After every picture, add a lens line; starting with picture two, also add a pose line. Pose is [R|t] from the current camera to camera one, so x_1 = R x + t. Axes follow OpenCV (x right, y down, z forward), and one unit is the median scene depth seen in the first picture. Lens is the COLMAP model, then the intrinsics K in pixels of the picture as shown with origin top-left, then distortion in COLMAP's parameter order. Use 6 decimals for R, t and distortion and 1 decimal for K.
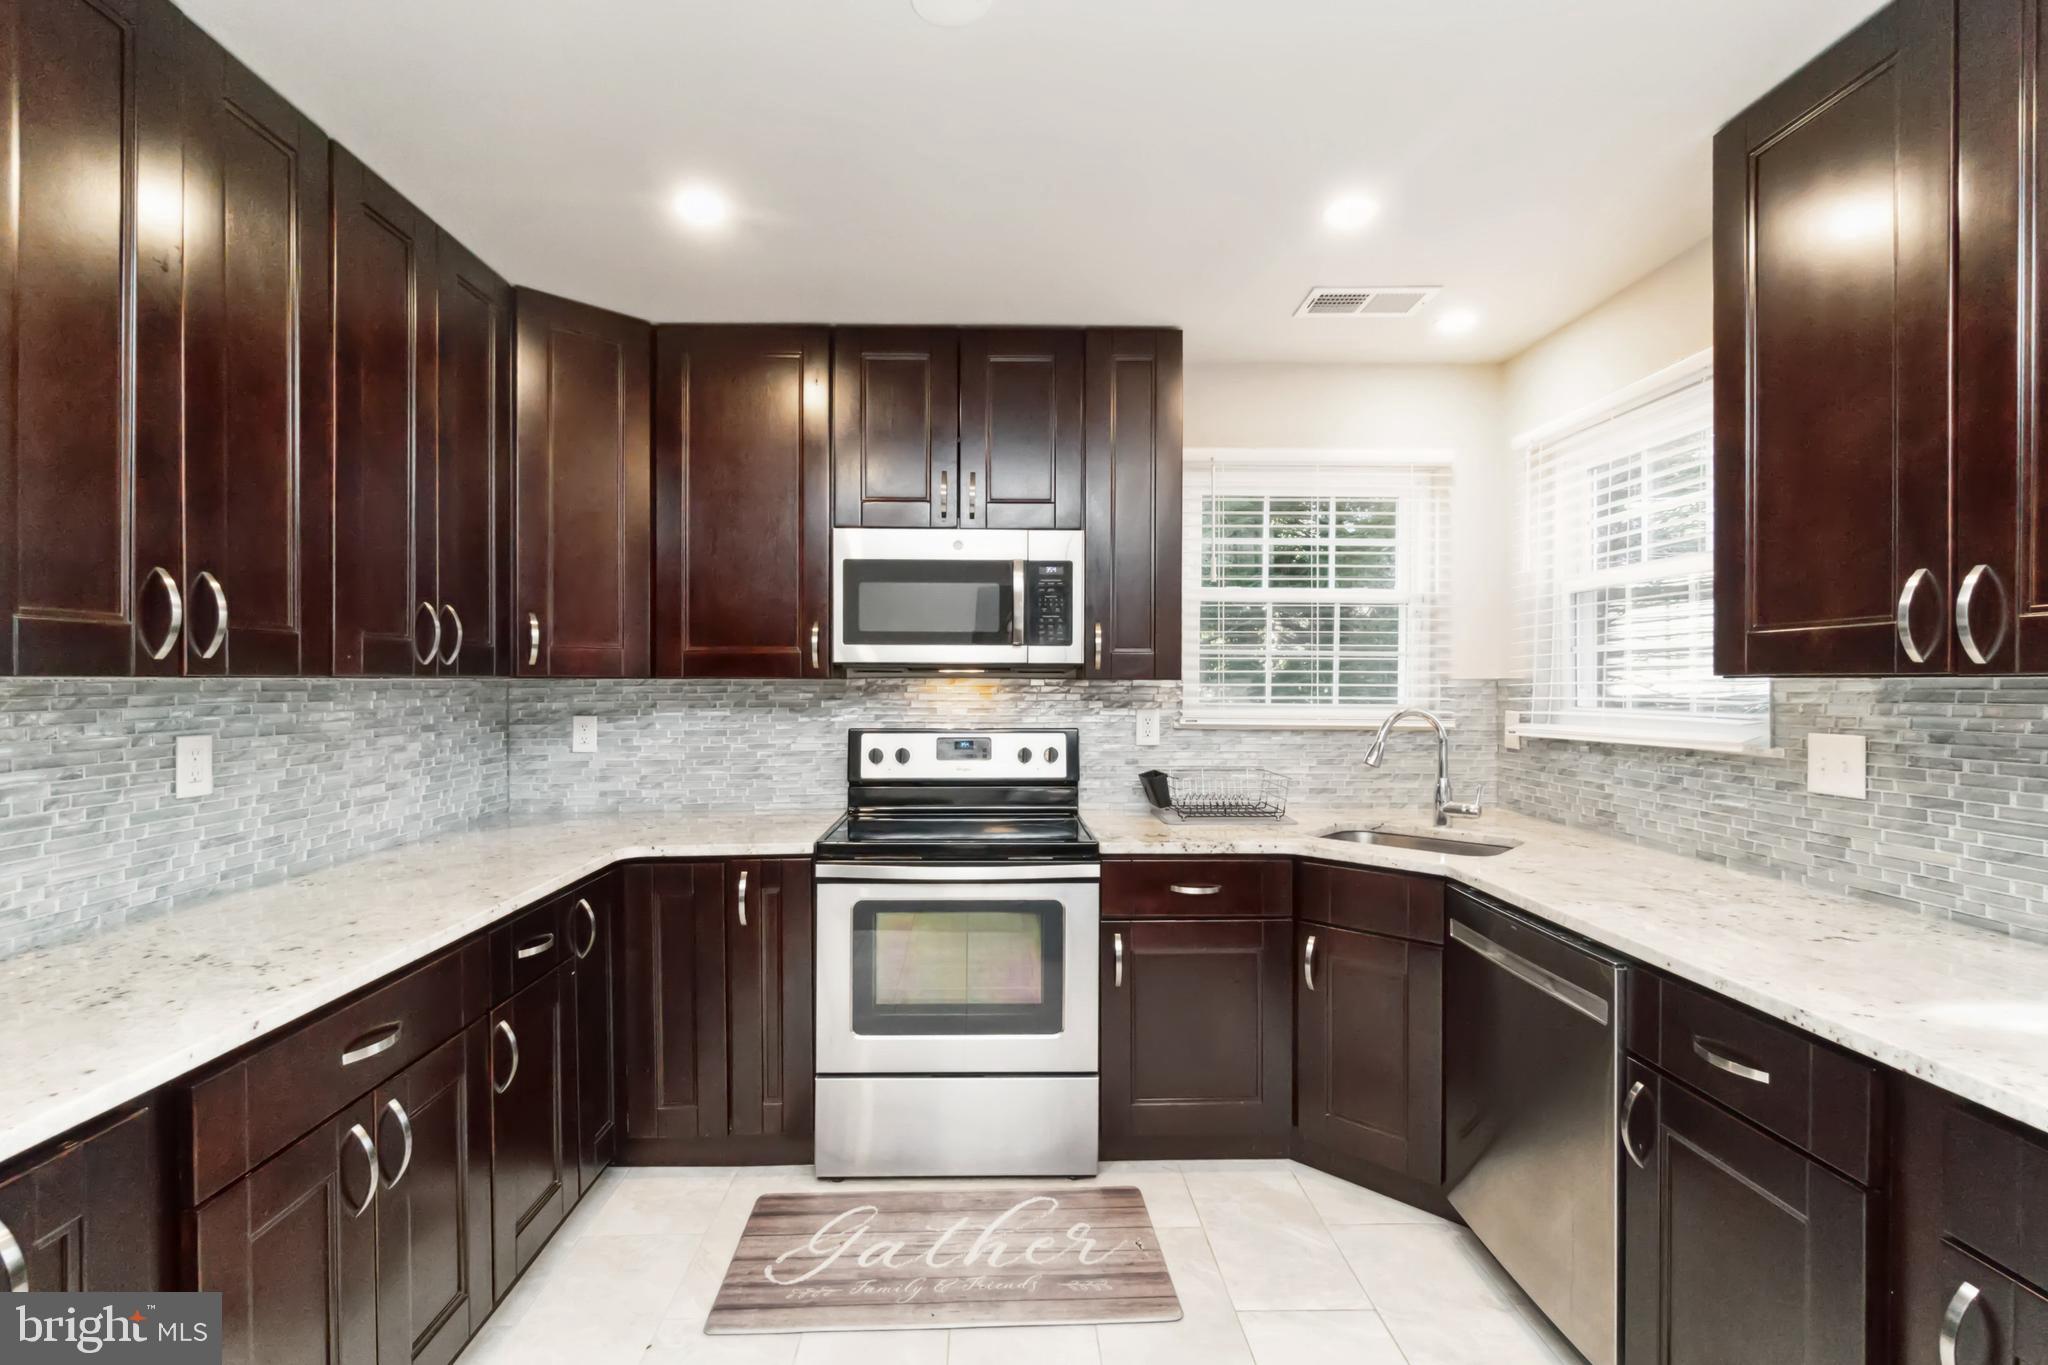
lens RADIAL K [[924.1, 0, 1011.7], [0, 924.1, 684.9], [0, 0, 1]] dist [0.002193, -0.000193]
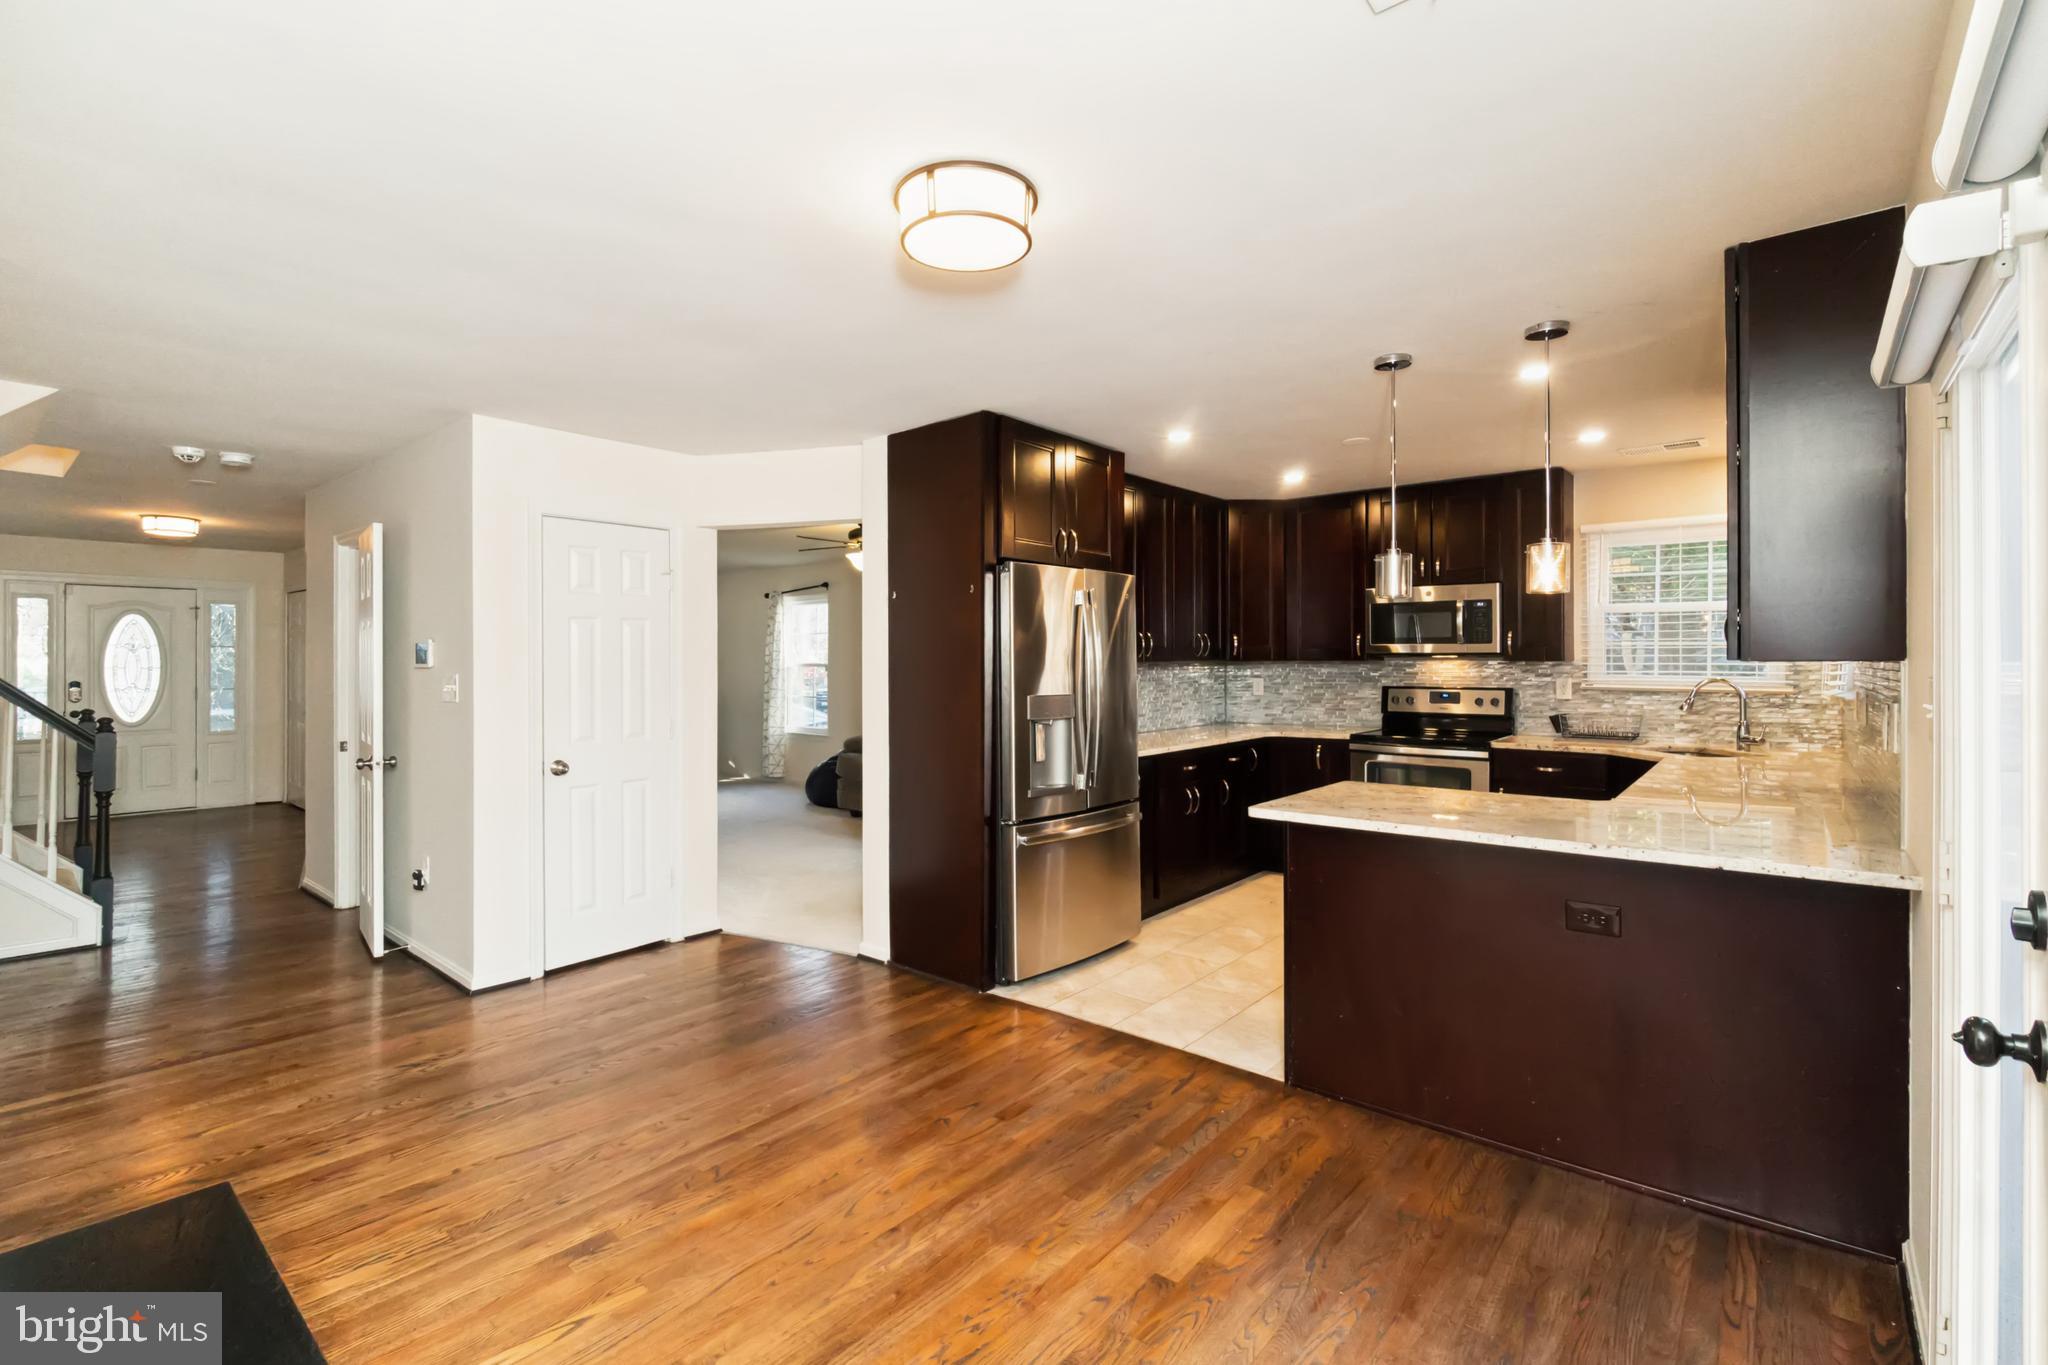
lens RADIAL K [[924.1, 0, 997.7], [0, 924.1, 665.9], [0, 0, 1]] dist [0.002193, -0.000193]
pose [[0.740463, 0.002996, -0.672090, 0.652491], [0.001478, 0.999980, 0.006087, -0.010095], [0.672095, -0.005501, 0.740444, -1.218922]]
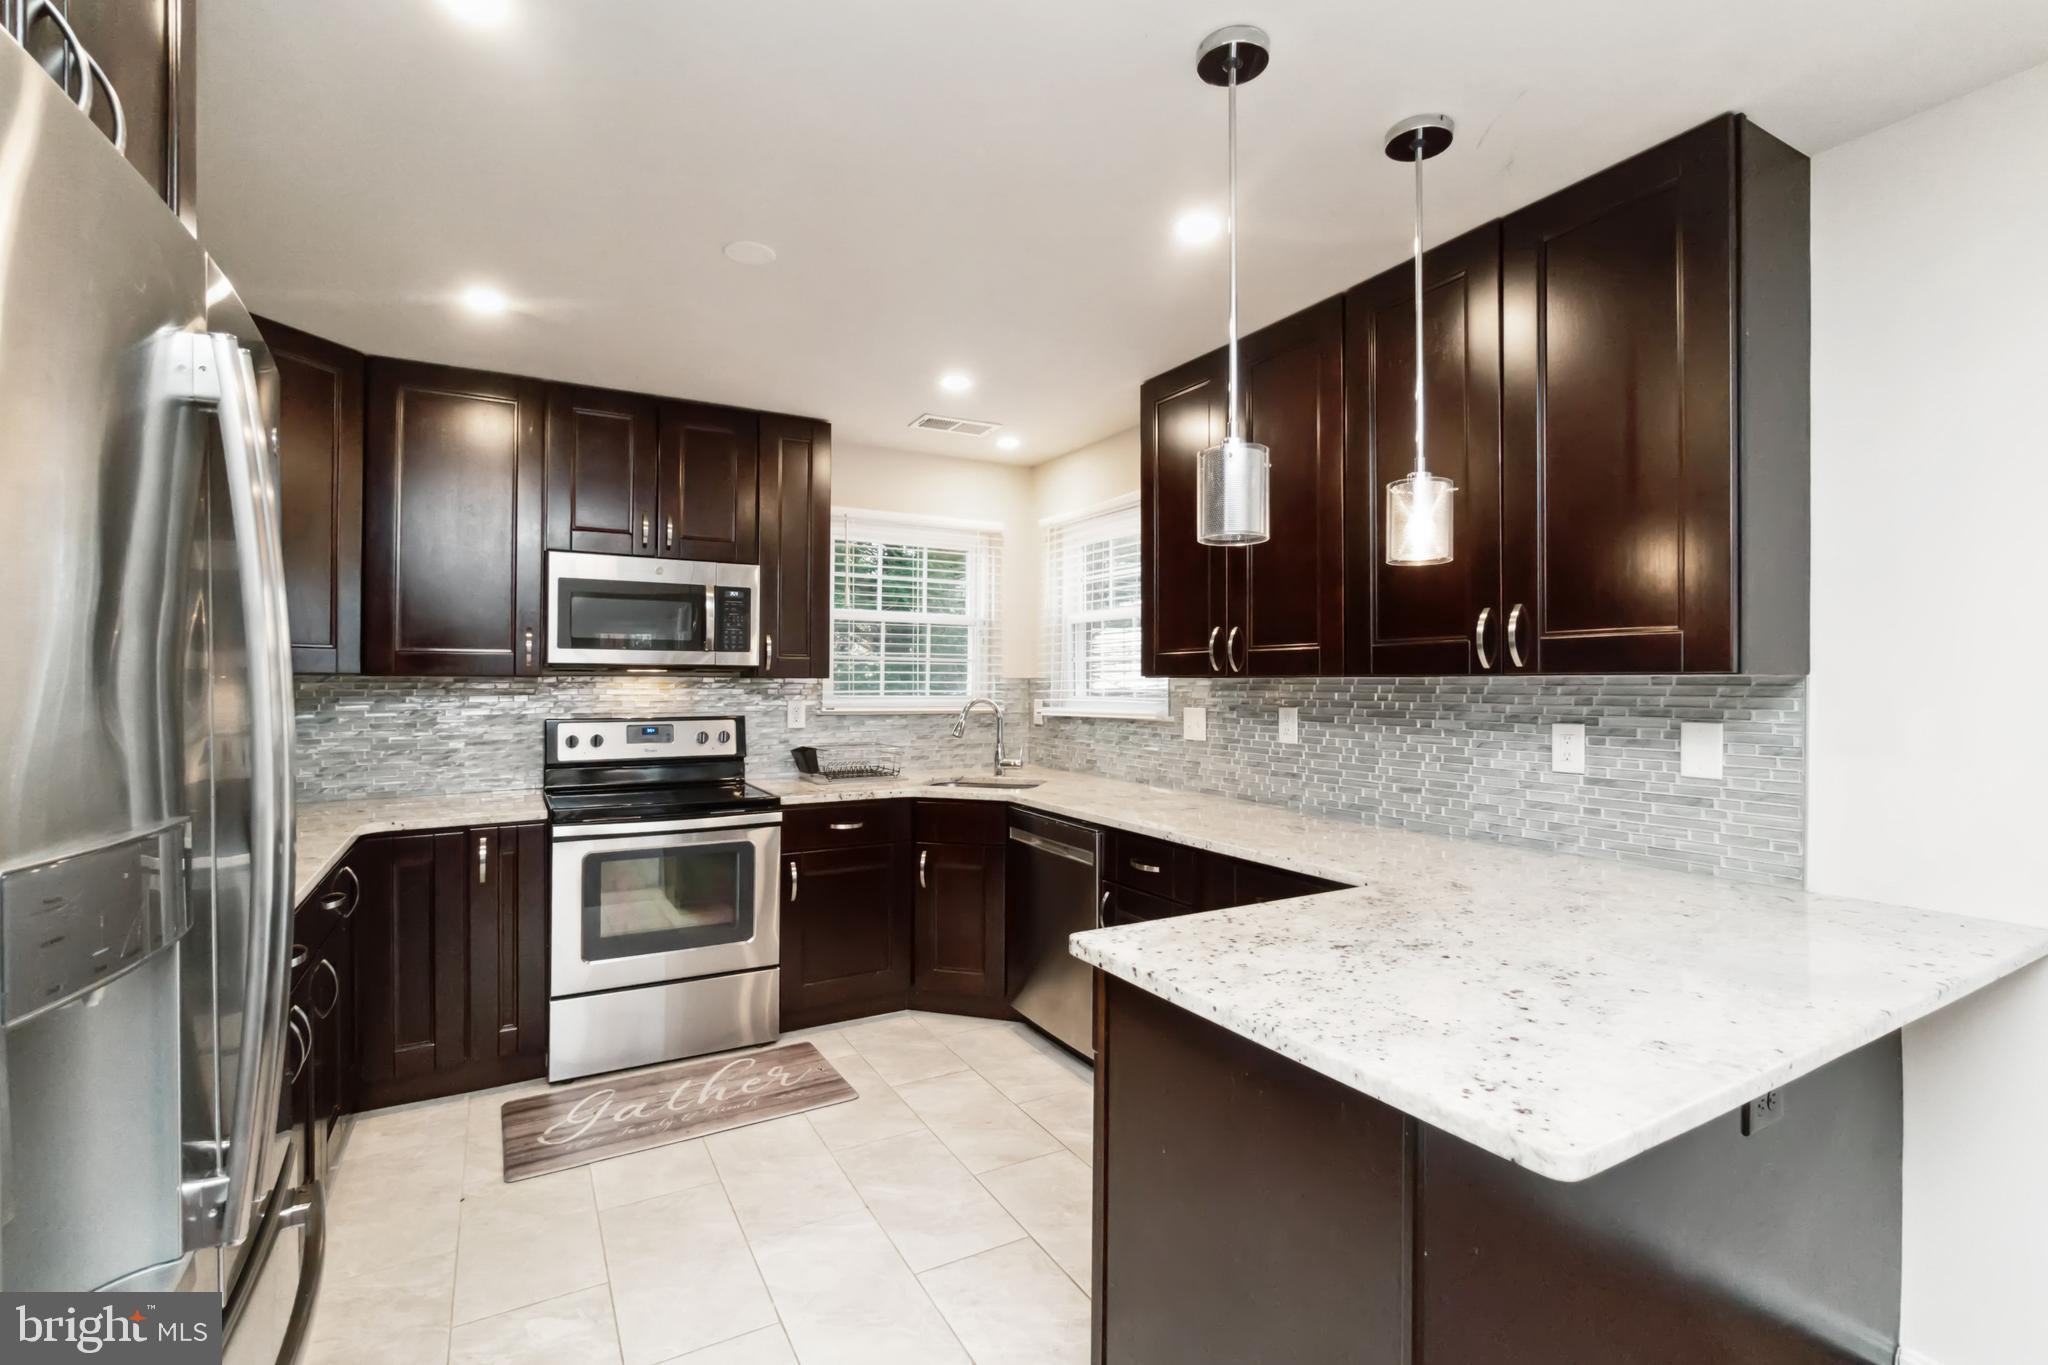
lens RADIAL K [[924.1, 0, 1002.8], [0, 924.1, 675.3], [0, 0, 1]] dist [0.002193, -0.000193]
pose [[0.886434, 0.003613, 0.462842, -0.247113], [0.000305, 0.999965, -0.008390, 0.002071], [-0.462856, 0.007578, 0.886401, -0.368761]]
